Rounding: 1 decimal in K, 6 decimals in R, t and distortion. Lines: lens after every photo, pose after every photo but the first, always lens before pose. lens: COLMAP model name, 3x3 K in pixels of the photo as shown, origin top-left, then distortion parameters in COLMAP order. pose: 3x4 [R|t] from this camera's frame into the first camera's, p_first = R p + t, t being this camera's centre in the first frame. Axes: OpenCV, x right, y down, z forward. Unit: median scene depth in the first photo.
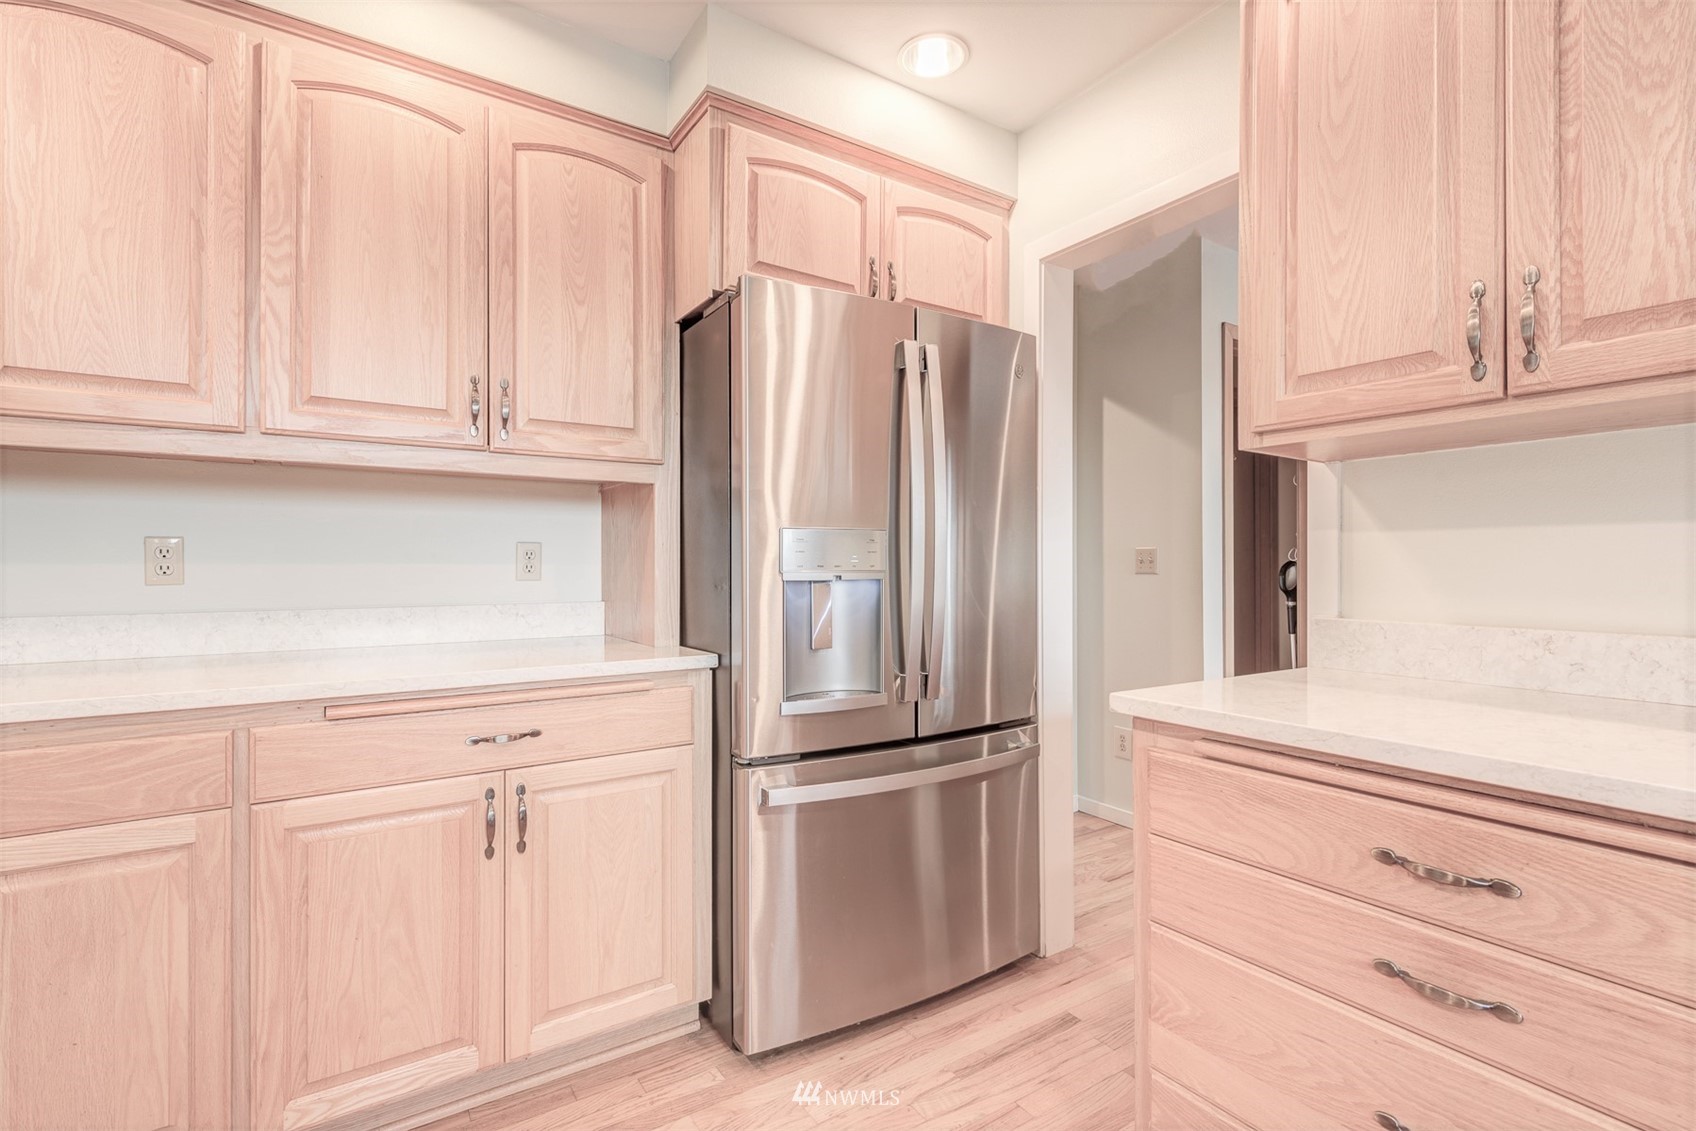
lens RADIAL K [[792.0, 0, 841.4], [0, 792.0, 560.1], [0, 0, 1]] dist [0.001578, -0.000613]
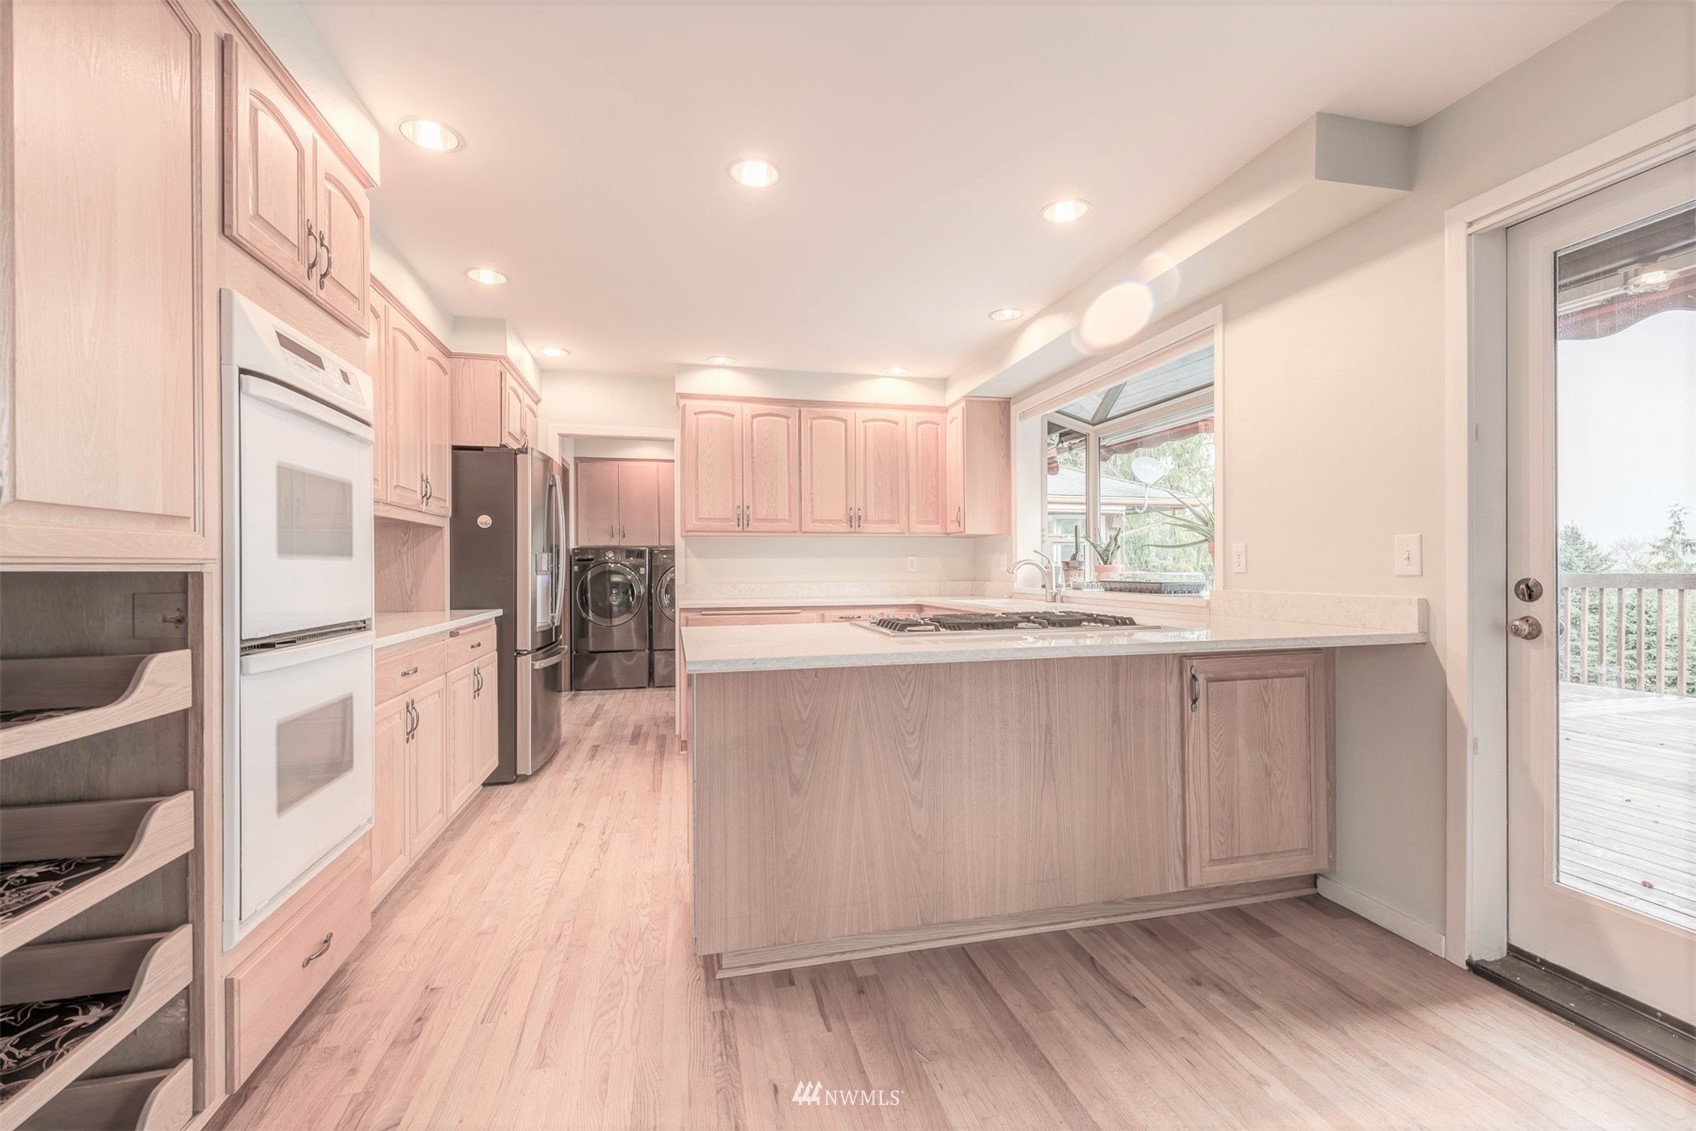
lens RADIAL K [[727.4, 0, 856.7], [0, 727.4, 568.7], [0, 0, 1]] dist [0.011730, -0.000429]
pose [[0.336475, -0.002555, 0.941689, -2.280800], [-0.002396, 0.999991, 0.003569, -0.004976], [-0.941689, -0.003457, 0.336466, -0.815357]]
